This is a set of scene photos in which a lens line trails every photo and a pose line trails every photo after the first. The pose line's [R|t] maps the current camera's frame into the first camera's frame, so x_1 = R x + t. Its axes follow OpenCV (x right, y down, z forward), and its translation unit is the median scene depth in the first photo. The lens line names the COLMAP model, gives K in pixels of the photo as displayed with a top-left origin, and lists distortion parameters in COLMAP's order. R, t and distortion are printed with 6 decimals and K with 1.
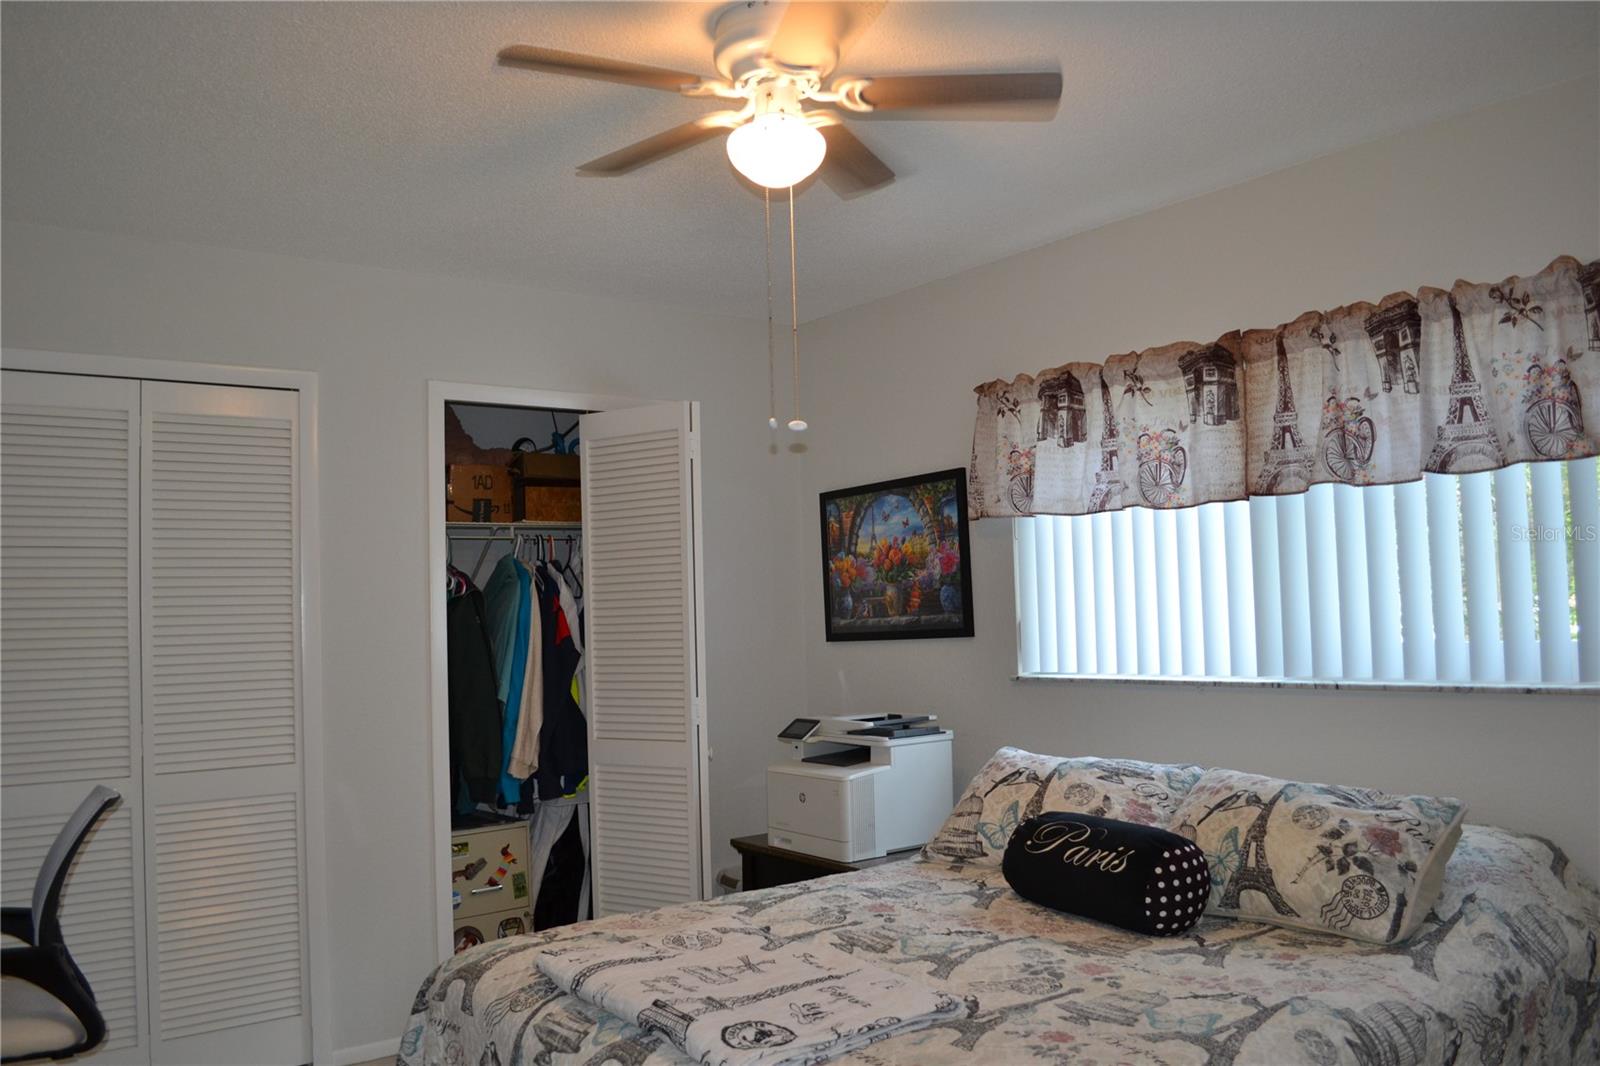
lens RADIAL K [[1283.6, 0, 800.3], [0, 1283.6, 533.2], [0, 0, 1]] dist [-0.087208, 0.015469]
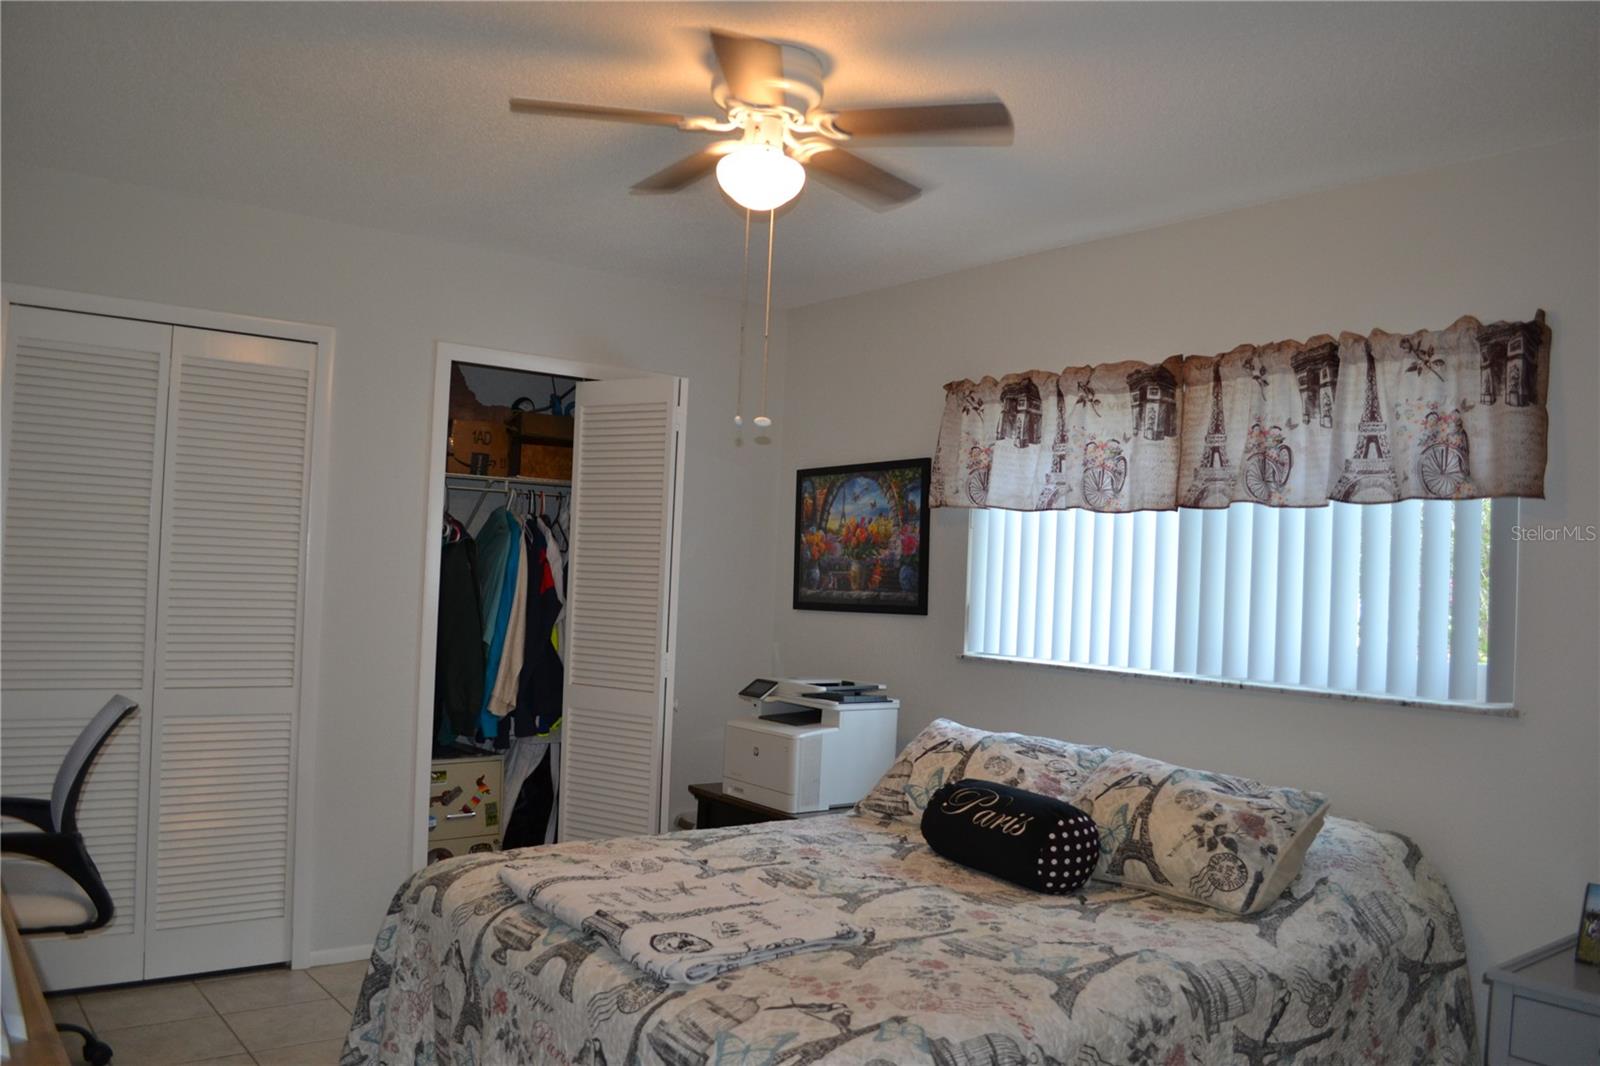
lens RADIAL K [[1283.6, 0, 799.3], [0, 1283.6, 532.7], [0, 0, 1]] dist [-0.087208, 0.015469]
pose [[0.997364, 0.072467, 0.003798, 0.027900], [-0.072549, 0.996905, 0.030270, -0.019413], [-0.001593, -0.030465, 0.999535, -0.111299]]
